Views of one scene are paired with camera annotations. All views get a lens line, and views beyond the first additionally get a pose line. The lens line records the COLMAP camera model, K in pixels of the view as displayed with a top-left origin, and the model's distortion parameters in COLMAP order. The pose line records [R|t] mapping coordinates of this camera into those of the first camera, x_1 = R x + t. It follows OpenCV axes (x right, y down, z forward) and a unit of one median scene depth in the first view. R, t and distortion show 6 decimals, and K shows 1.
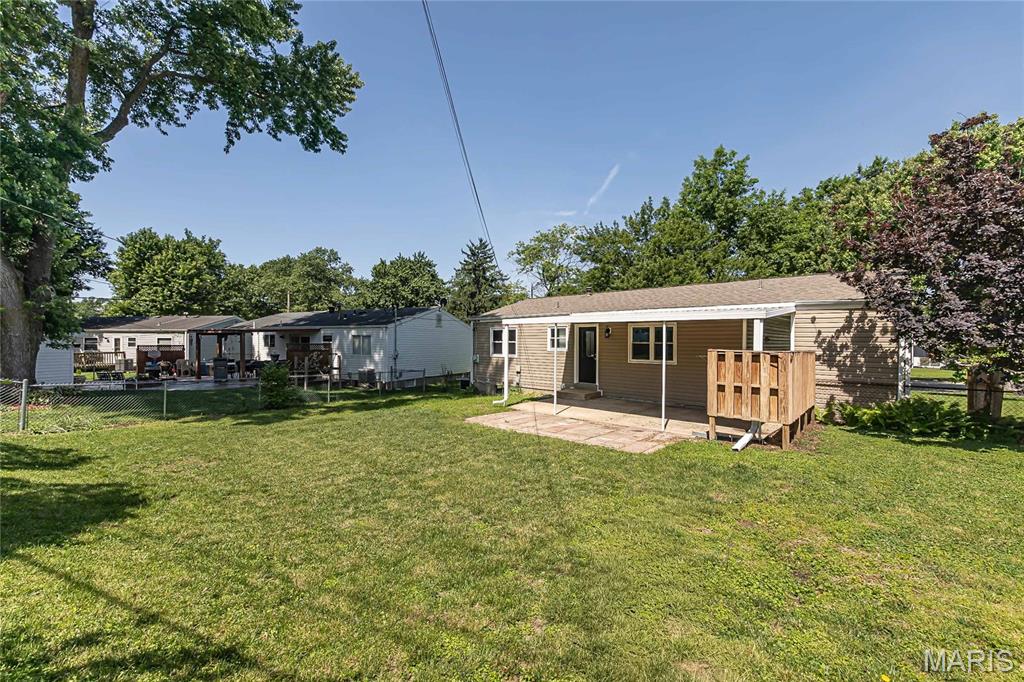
lens RADIAL K [[419.5, 0, 512.0], [0, 419.5, 341.0], [0, 0, 1]] dist [0.001369, 0.000154]
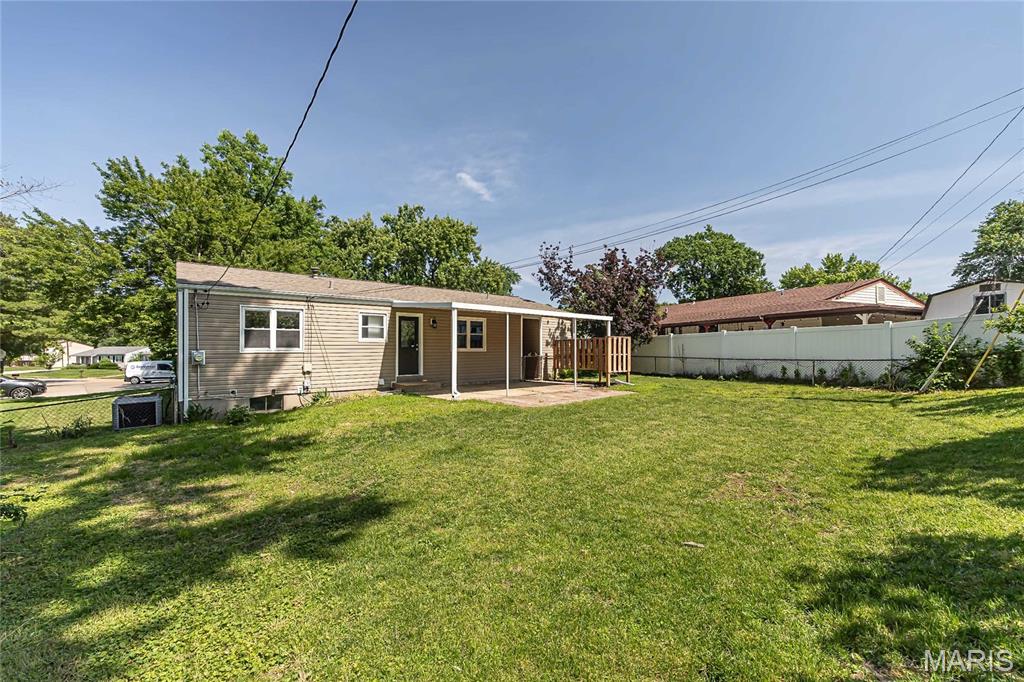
lens RADIAL K [[419.5, 0, 512.0], [0, 419.5, 341.0], [0, 0, 1]] dist [0.001369, 0.000154]
pose [[0.122542, 0.012837, 0.992380, -0.725228], [0.003924, 0.999902, -0.013419, 0.035189], [-0.992456, 0.005538, 0.122479, 0.621441]]
